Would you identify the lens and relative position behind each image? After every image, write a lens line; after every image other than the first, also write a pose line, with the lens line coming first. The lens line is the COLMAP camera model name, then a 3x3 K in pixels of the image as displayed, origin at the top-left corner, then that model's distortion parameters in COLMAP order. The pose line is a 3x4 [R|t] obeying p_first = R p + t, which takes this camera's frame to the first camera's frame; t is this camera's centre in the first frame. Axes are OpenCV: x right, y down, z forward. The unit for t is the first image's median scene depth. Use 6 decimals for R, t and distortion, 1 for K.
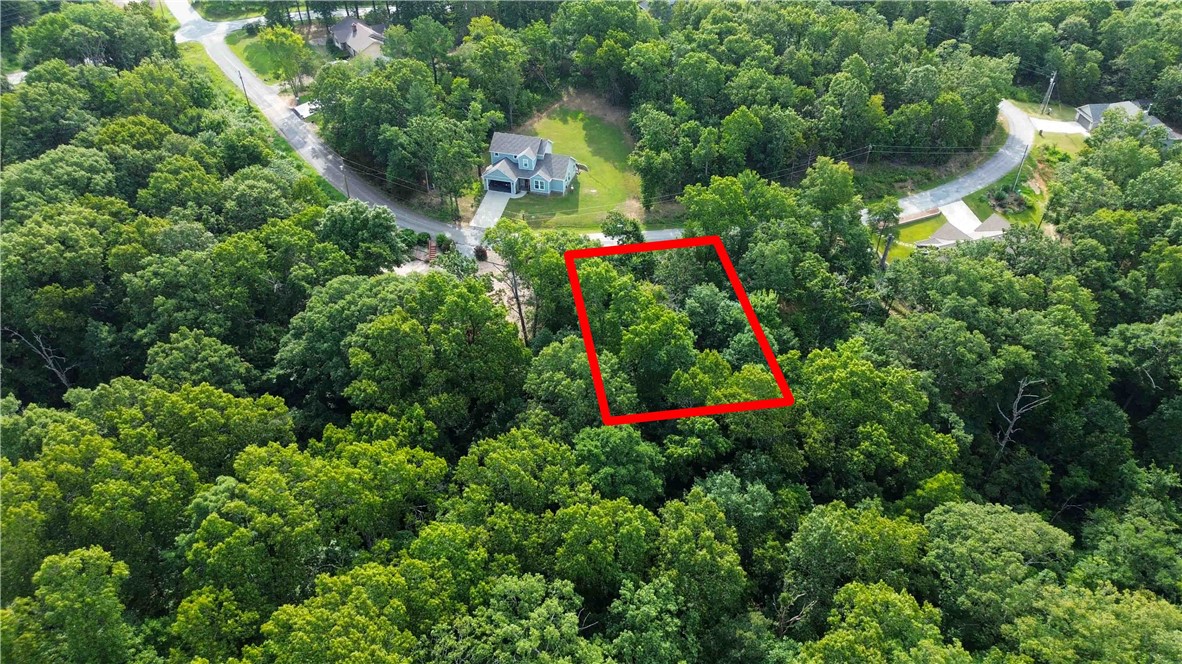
lens RADIAL K [[835.7, 0, 590.0], [0, 835.7, 326.4], [0, 0, 1]] dist [0.044370, -0.042467]
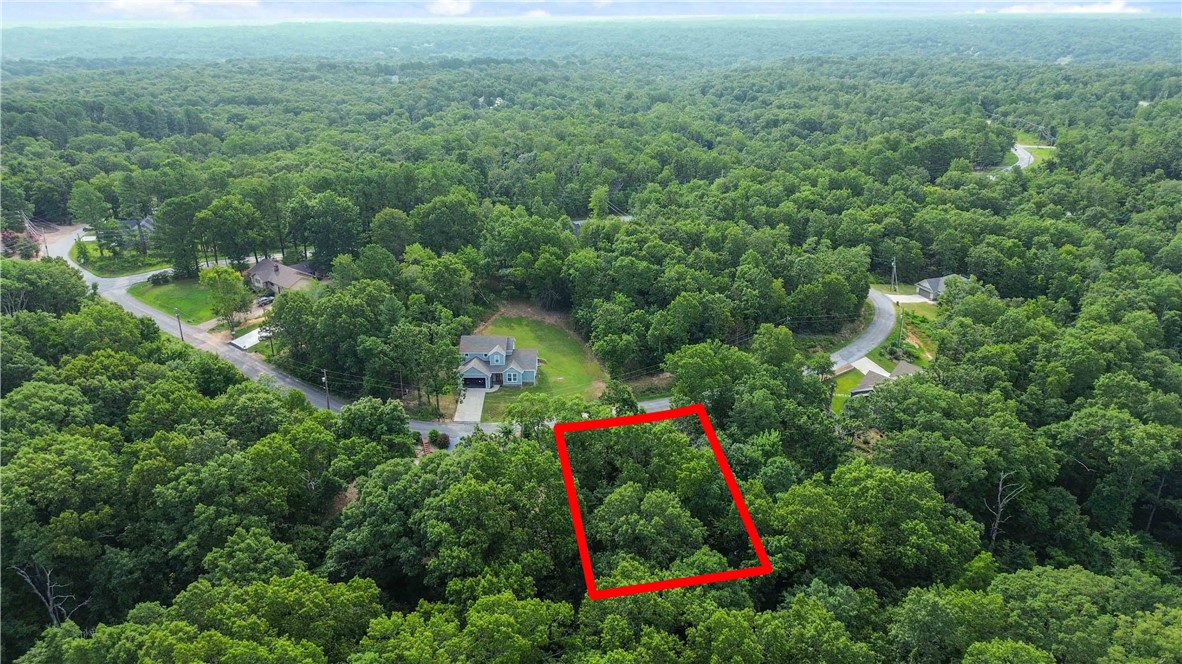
lens RADIAL K [[835.7, 0, 588.1], [0, 835.7, 284.4], [0, 0, 1]] dist [0.044370, -0.042467]
pose [[0.969006, -0.072762, 0.236077, -0.218143], [0.147337, 0.937291, -0.315876, 0.073911], [-0.198289, 0.340869, 0.918961, -0.043526]]
